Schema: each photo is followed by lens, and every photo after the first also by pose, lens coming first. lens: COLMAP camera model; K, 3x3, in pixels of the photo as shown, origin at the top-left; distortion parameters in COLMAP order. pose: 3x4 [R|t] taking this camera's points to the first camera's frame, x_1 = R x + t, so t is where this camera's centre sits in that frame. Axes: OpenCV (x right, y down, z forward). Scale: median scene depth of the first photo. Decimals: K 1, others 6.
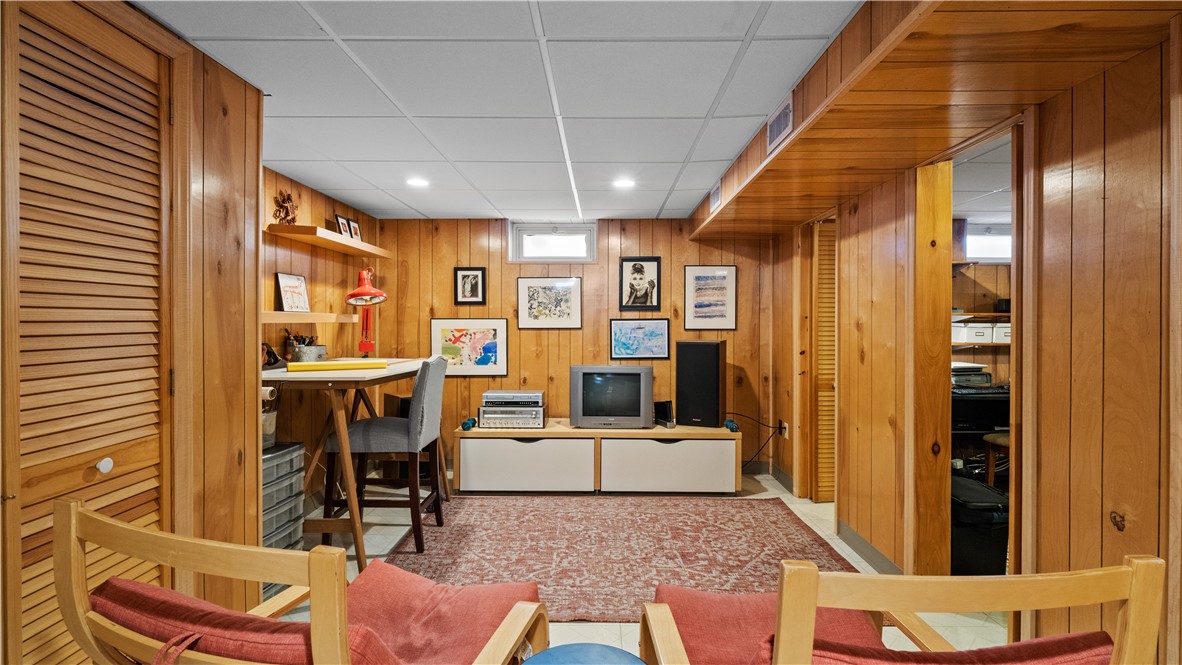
lens RADIAL K [[563.4, 0, 593.1], [0, 563.4, 326.5], [0, 0, 1]] dist [-0.003273, 0.000122]
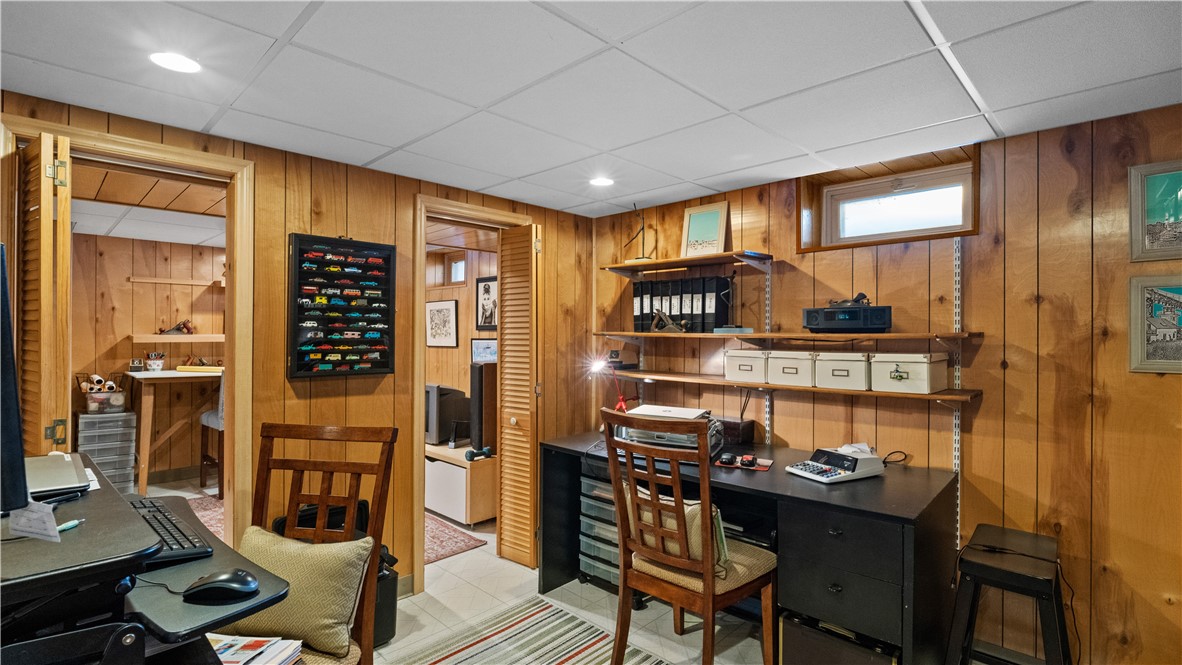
lens RADIAL K [[563.4, 0, 588.6], [0, 563.4, 333.9], [0, 0, 1]] dist [-0.003273, 0.000122]
pose [[0.722455, 0.001726, -0.691415, 0.909319], [-0.000075, 0.999997, 0.002417, -0.024589], [0.691417, -0.001694, 0.722453, 0.396359]]
